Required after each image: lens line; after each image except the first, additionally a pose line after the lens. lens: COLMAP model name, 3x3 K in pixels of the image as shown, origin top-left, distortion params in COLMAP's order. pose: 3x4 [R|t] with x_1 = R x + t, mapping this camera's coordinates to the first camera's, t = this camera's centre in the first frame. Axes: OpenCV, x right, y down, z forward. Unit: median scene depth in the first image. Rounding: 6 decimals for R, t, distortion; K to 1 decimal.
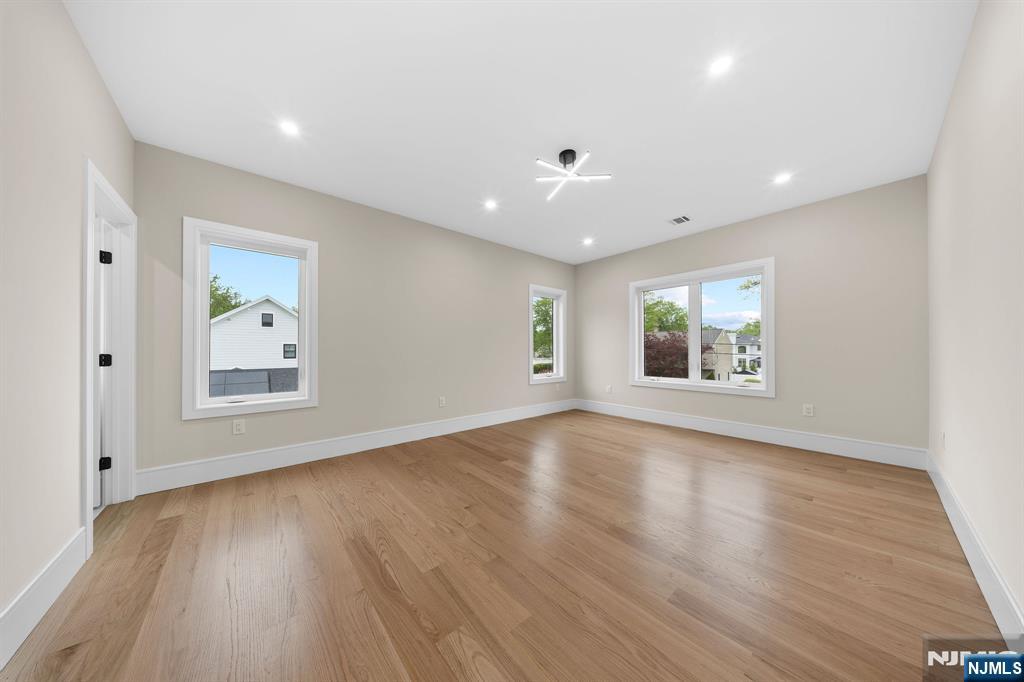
lens RADIAL K [[307.2, 0, 489.1], [0, 307.2, 350.4], [0, 0, 1]] dist [0.002594, -0.000013]
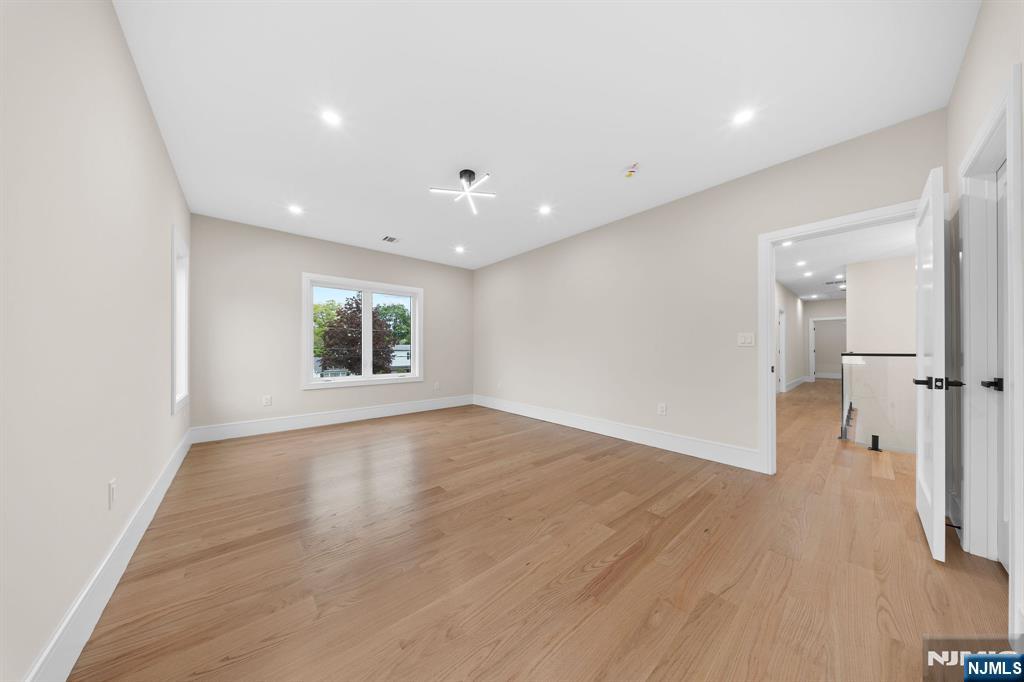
lens RADIAL K [[307.2, 0, 509.8], [0, 307.2, 346.0], [0, 0, 1]] dist [0.002594, -0.000013]
pose [[-0.034078, 0.010044, 0.999369, -1.118877], [0.002934, 0.999946, -0.009950, -0.002497], [-0.999415, 0.002593, -0.034106, 1.144310]]
